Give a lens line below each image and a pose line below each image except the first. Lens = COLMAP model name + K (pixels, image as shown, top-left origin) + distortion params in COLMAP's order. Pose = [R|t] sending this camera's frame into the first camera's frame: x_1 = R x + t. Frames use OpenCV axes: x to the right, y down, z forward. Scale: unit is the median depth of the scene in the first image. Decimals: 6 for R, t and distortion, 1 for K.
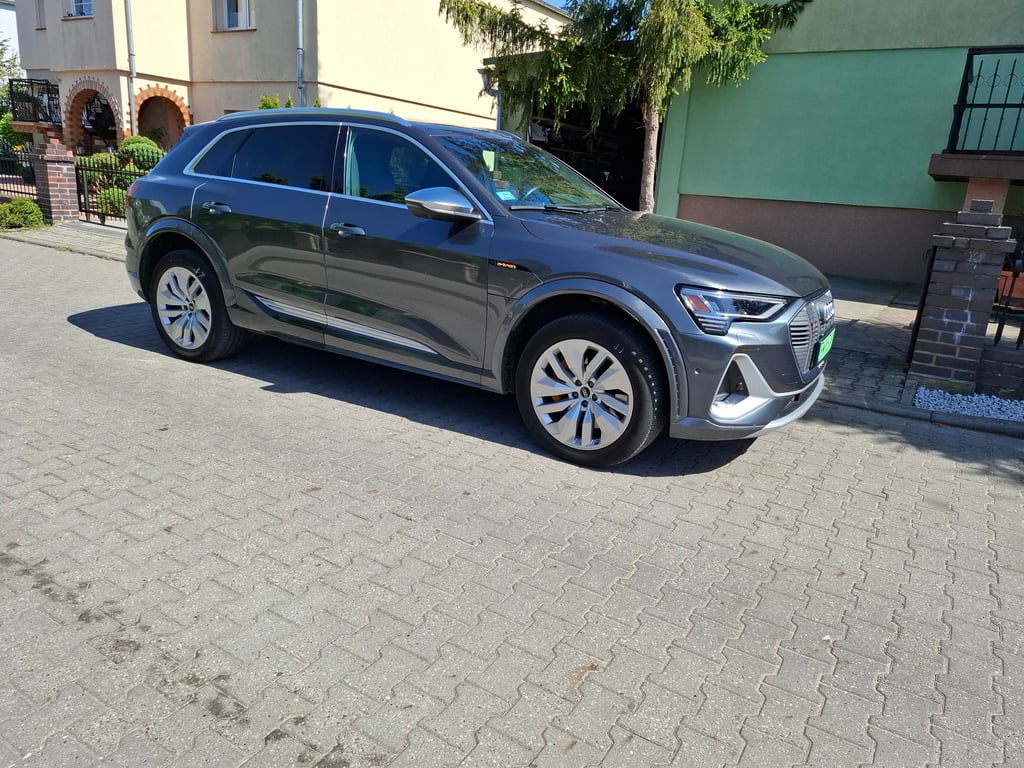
lens RADIAL K [[702.9, 0, 512.0], [0, 702.9, 384.0], [0, 0, 1]] dist [0.091331, -0.087109]
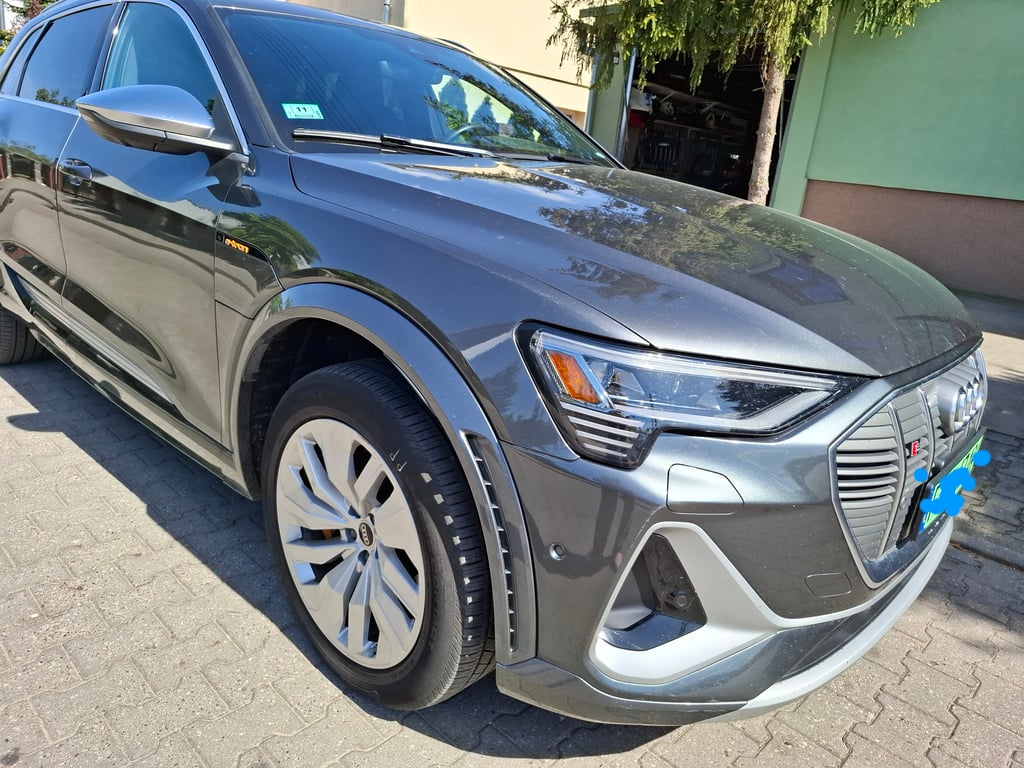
lens RADIAL K [[702.9, 0, 512.0], [0, 702.9, 384.0], [0, 0, 1]] dist [0.091331, -0.087109]
pose [[0.979251, 0.094392, -0.179327, 0.257113], [-0.092022, 0.995525, 0.021505, -0.098532], [0.180555, -0.004556, 0.983554, 0.537427]]
